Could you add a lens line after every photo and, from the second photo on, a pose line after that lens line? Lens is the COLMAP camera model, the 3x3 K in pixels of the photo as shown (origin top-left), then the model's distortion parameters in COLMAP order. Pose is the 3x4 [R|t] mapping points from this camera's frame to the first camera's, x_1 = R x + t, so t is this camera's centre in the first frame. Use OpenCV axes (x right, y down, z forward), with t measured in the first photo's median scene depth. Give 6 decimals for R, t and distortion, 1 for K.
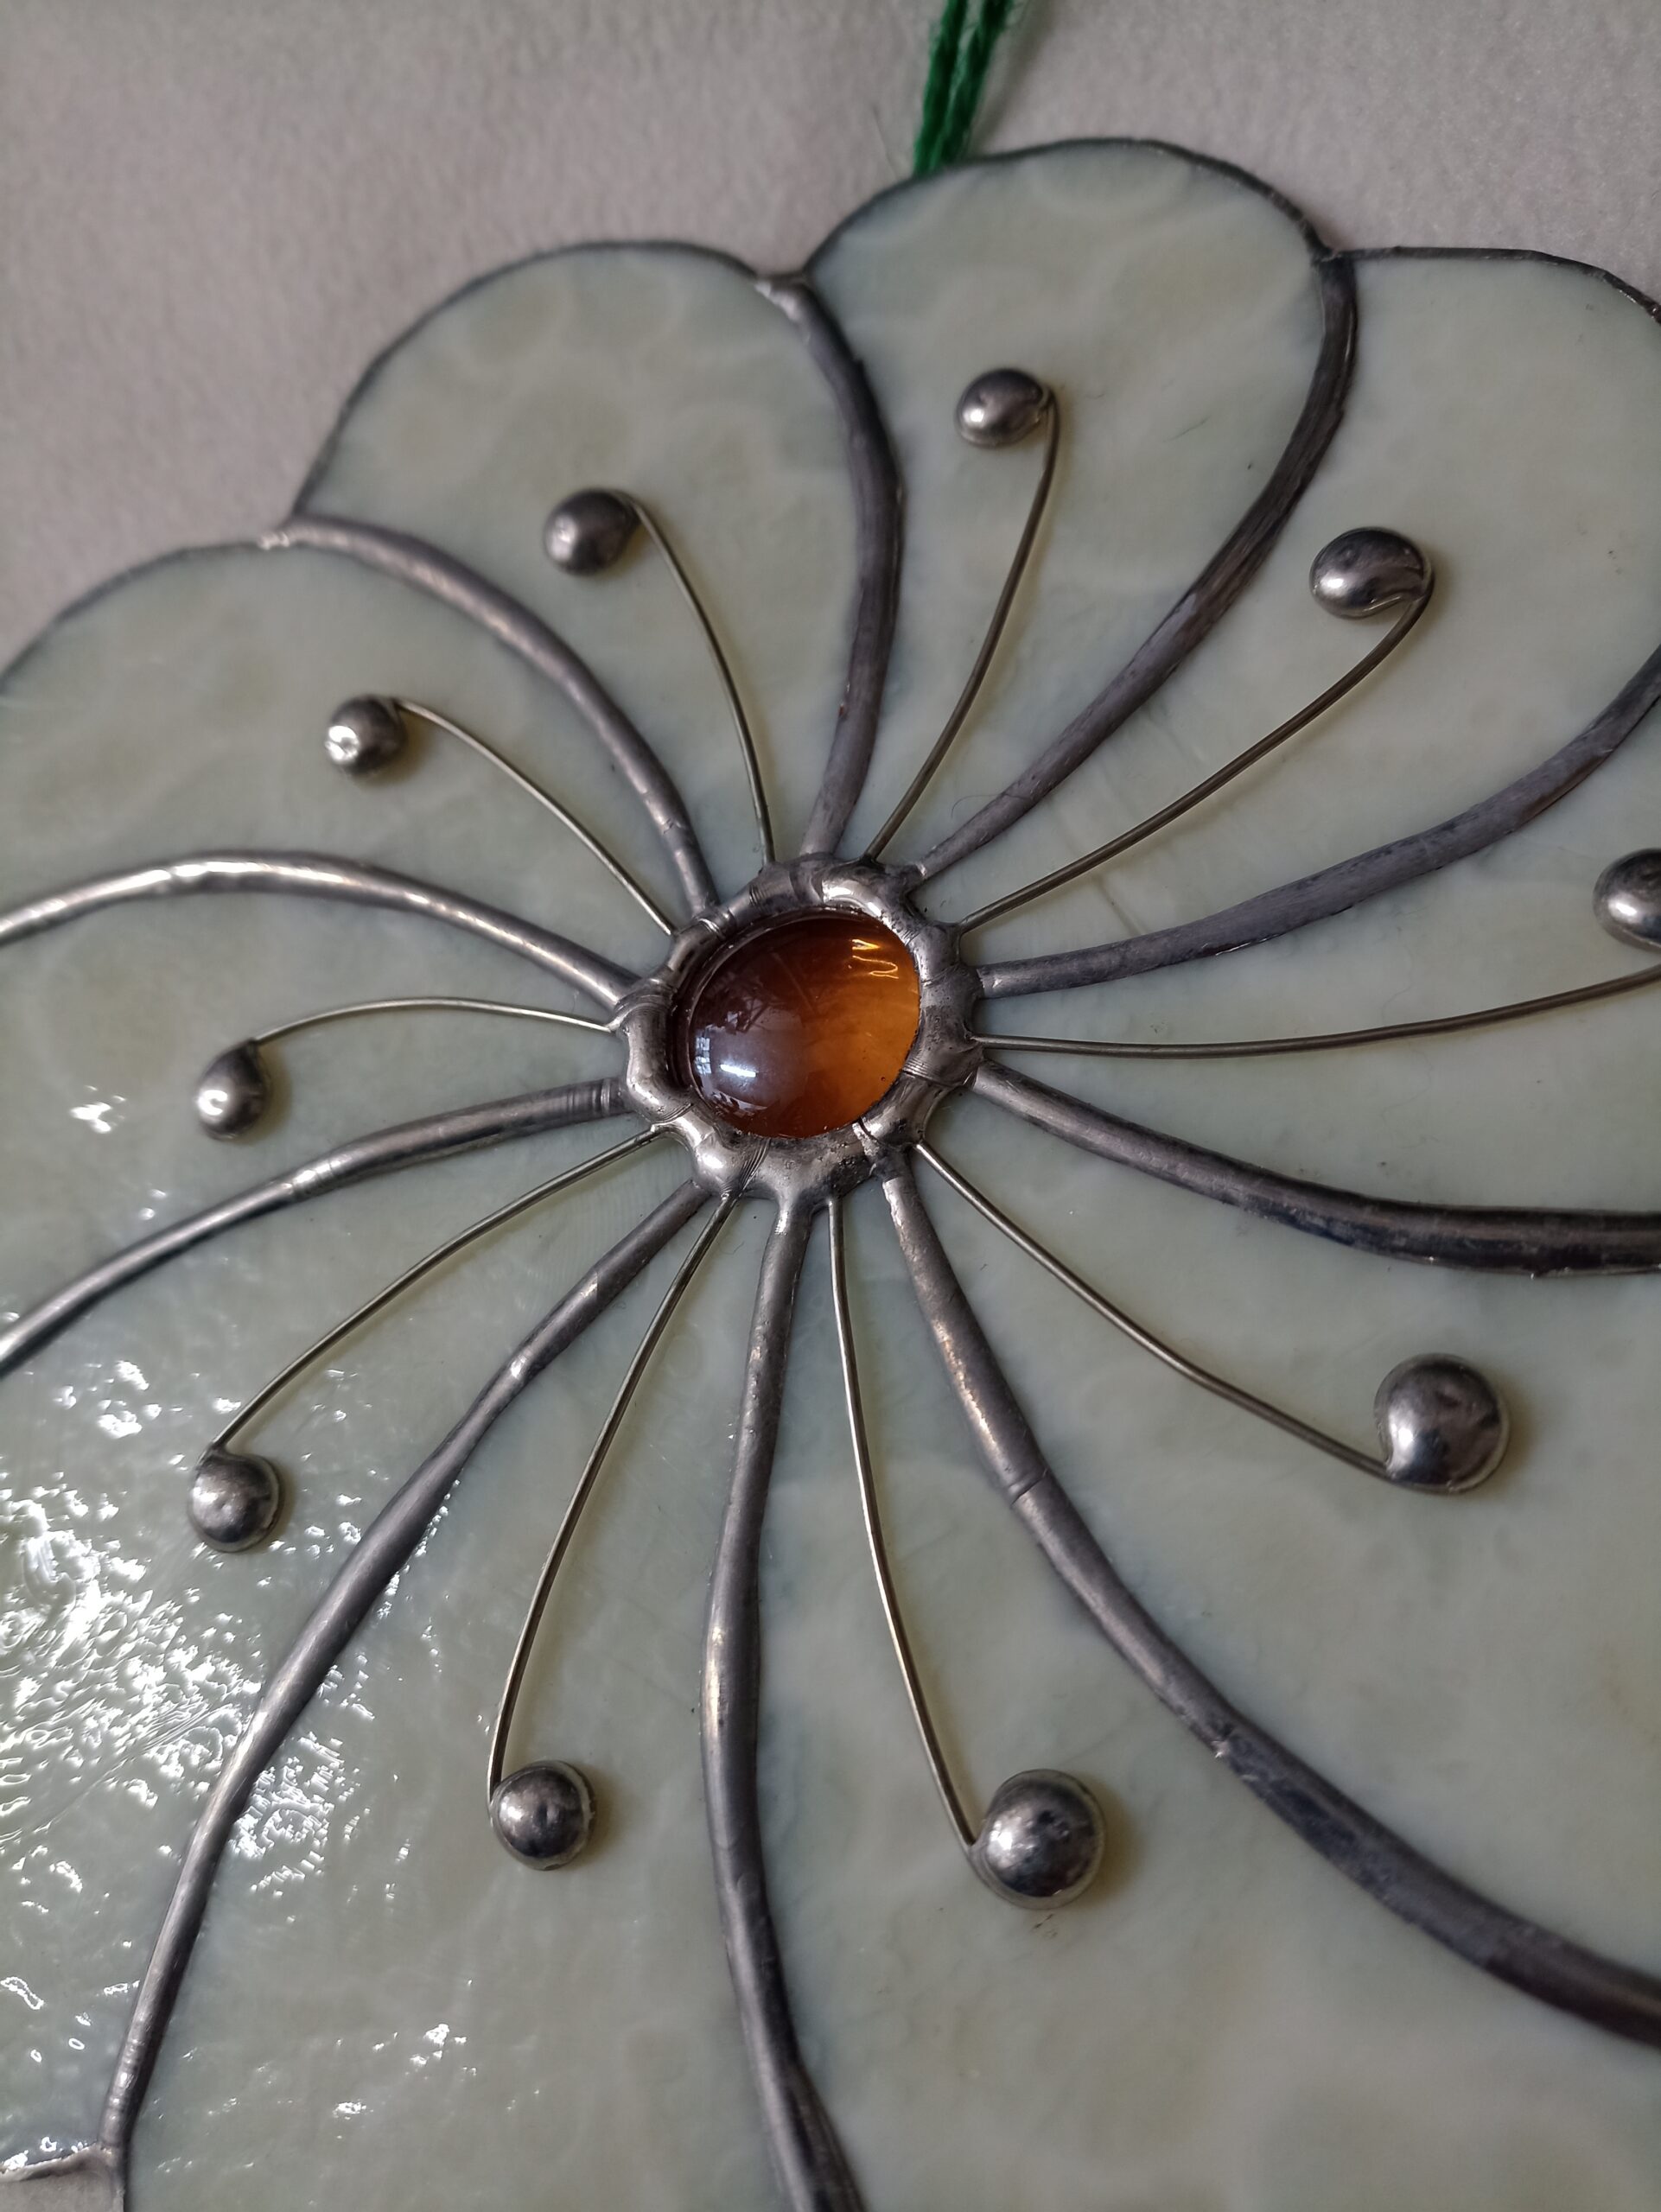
lens RADIAL K [[887.4, 0, 830.5], [0, 887.4, 1106.0], [0, 0, 1]] dist [0.001717, -0.000713]
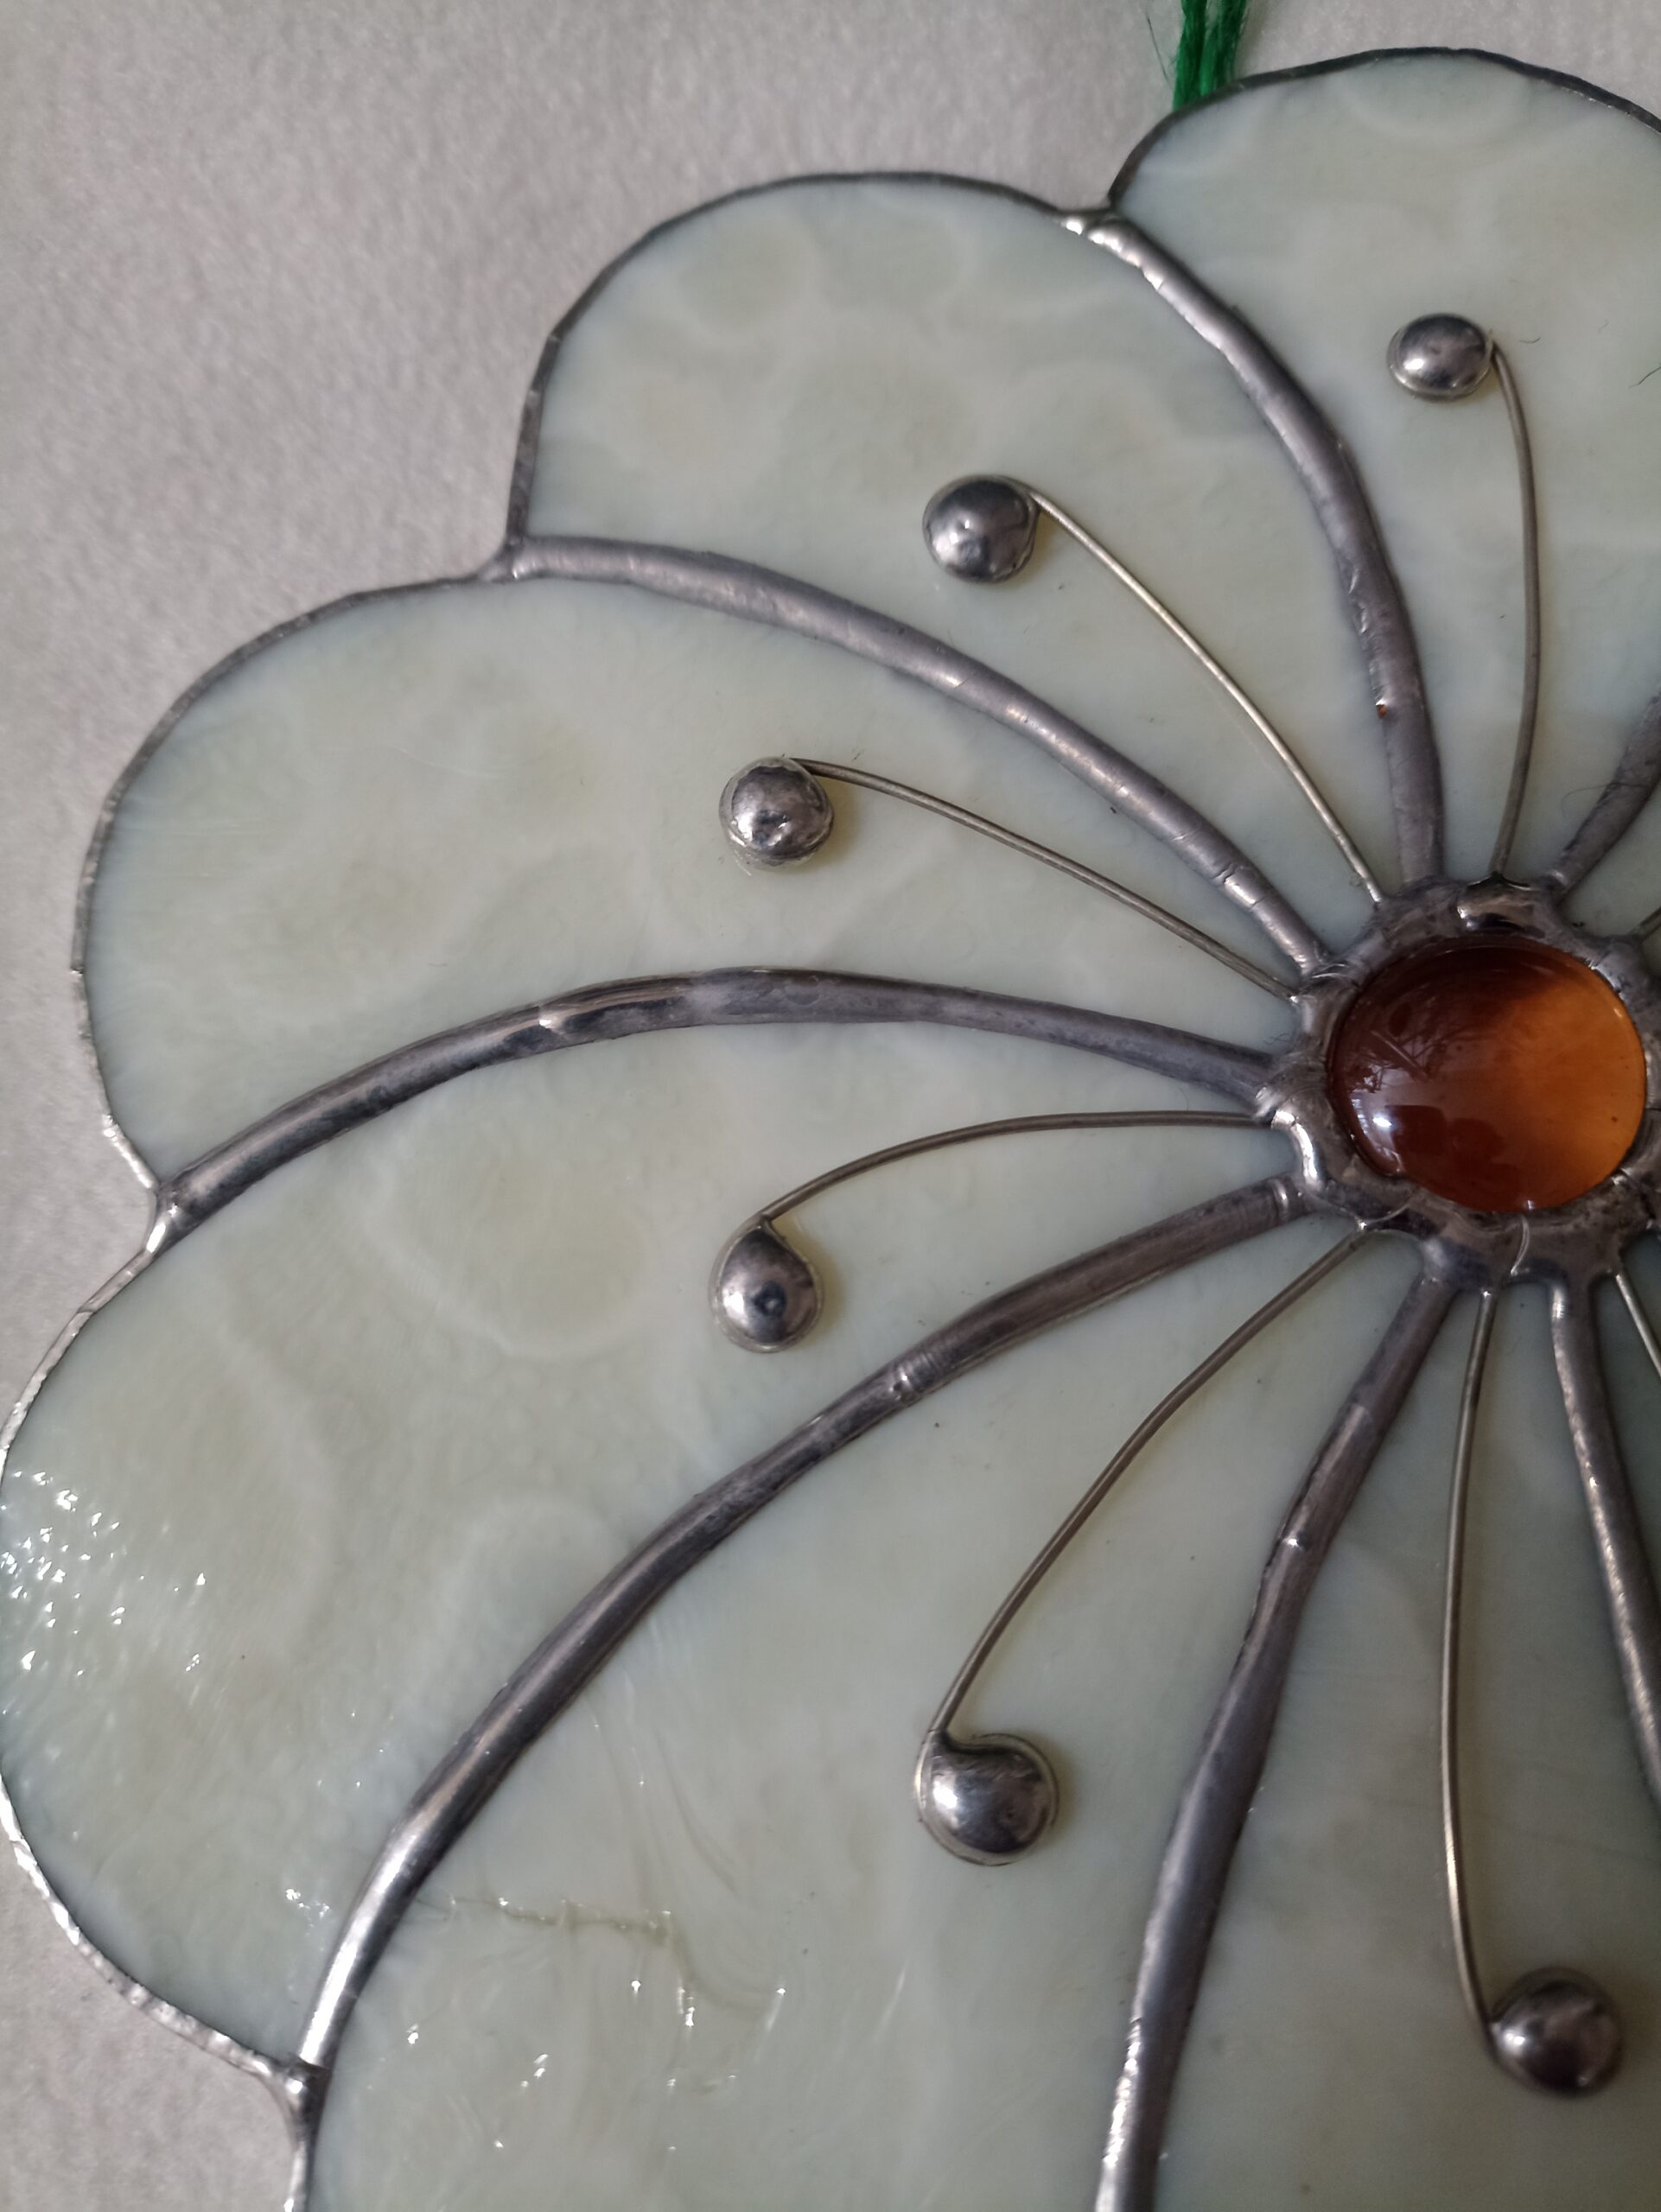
lens RADIAL K [[887.4, 0, 830.5], [0, 887.4, 1106.0], [0, 0, 1]] dist [0.001717, -0.000713]
pose [[0.966731, -0.192662, 0.168263, -0.613598], [0.186913, 0.981128, 0.049514, -0.171499], [-0.174627, -0.016417, 0.984498, 0.180952]]
